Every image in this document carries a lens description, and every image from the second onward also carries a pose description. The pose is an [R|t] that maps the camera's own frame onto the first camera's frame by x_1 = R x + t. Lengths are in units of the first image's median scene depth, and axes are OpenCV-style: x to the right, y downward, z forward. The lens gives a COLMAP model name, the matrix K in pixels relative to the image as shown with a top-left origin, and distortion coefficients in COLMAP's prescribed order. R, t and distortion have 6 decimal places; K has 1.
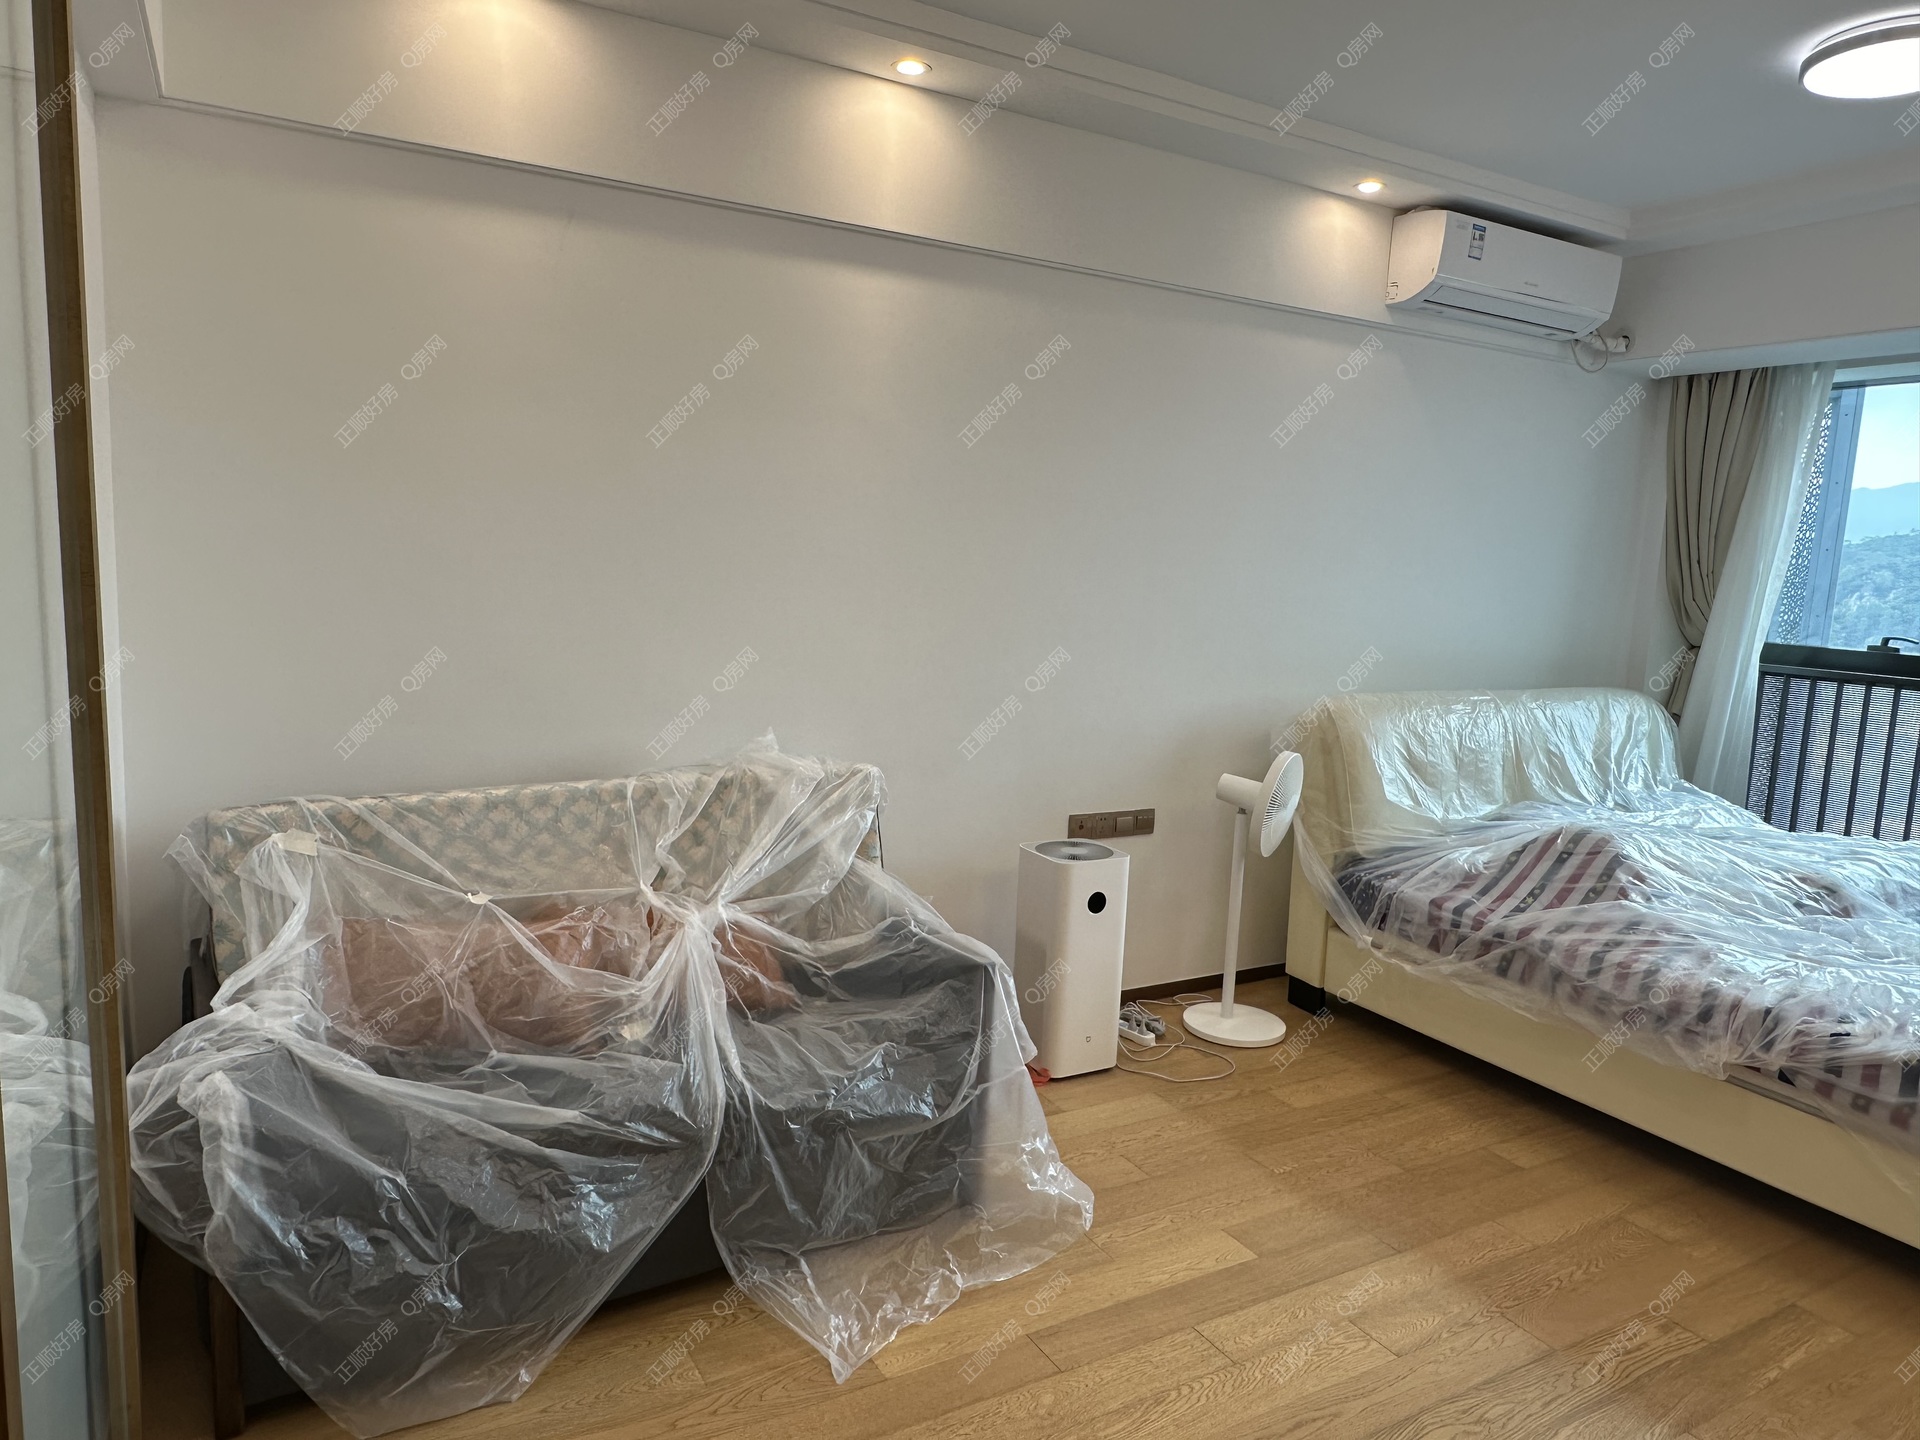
lens RADIAL K [[1235.5, 0, 960.0], [0, 1235.5, 720.0], [0, 0, 1]] dist [-0.005547, 0.018165]
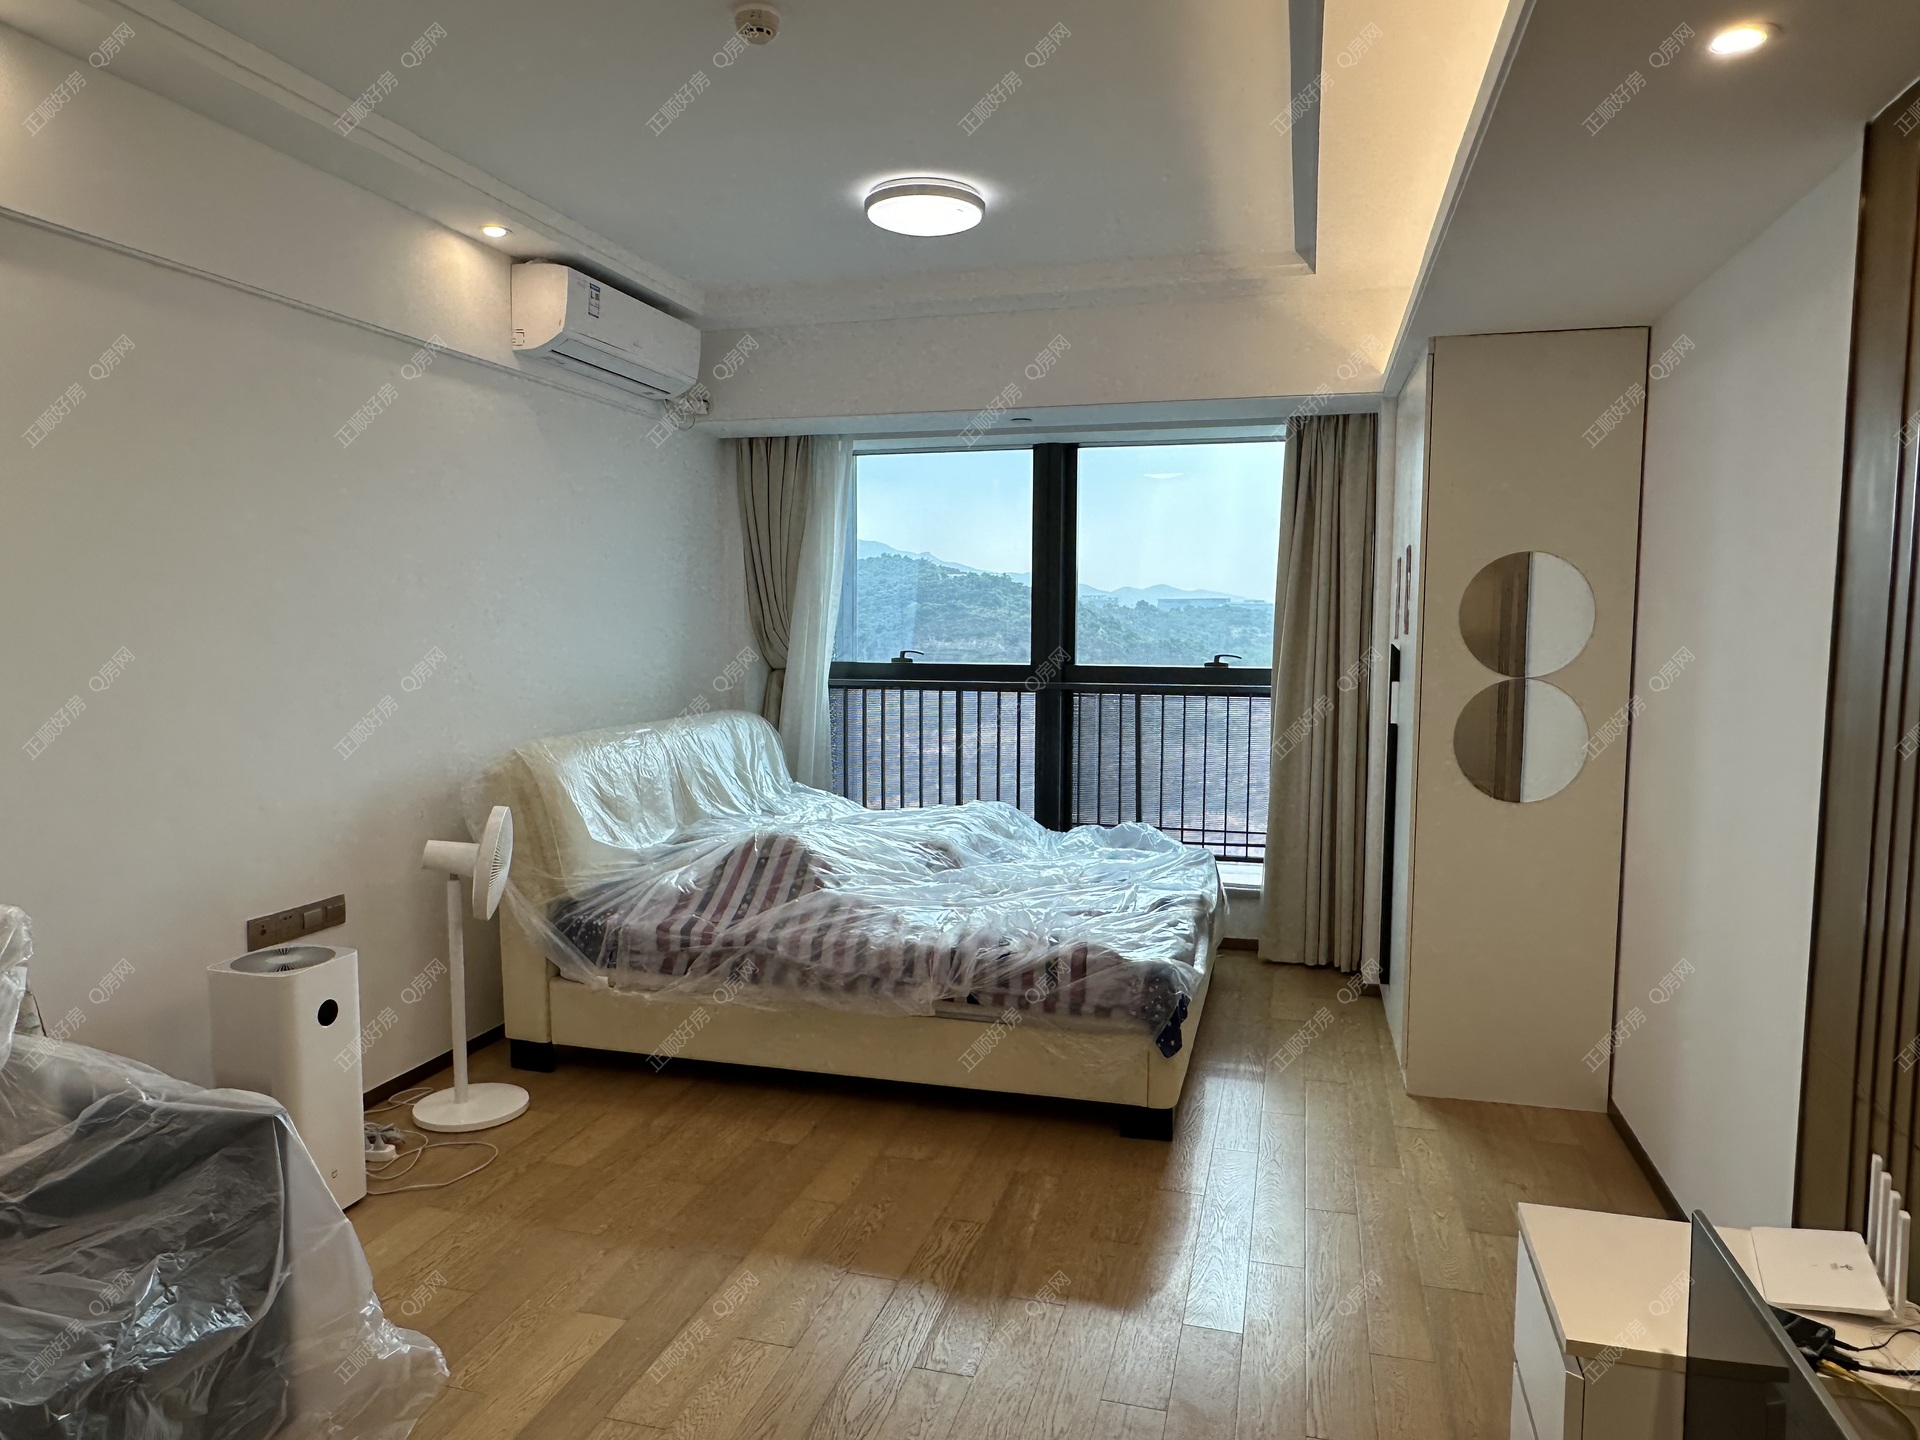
lens RADIAL K [[1236.2, 0, 960.0], [0, 1236.2, 720.0], [0, 0, 1]] dist [0.003983, -0.000297]
pose [[0.714914, -0.101002, 0.691879, -0.146213], [0.124535, 0.992084, 0.016145, -0.012758], [-0.688032, 0.074621, 0.721833, 0.060964]]
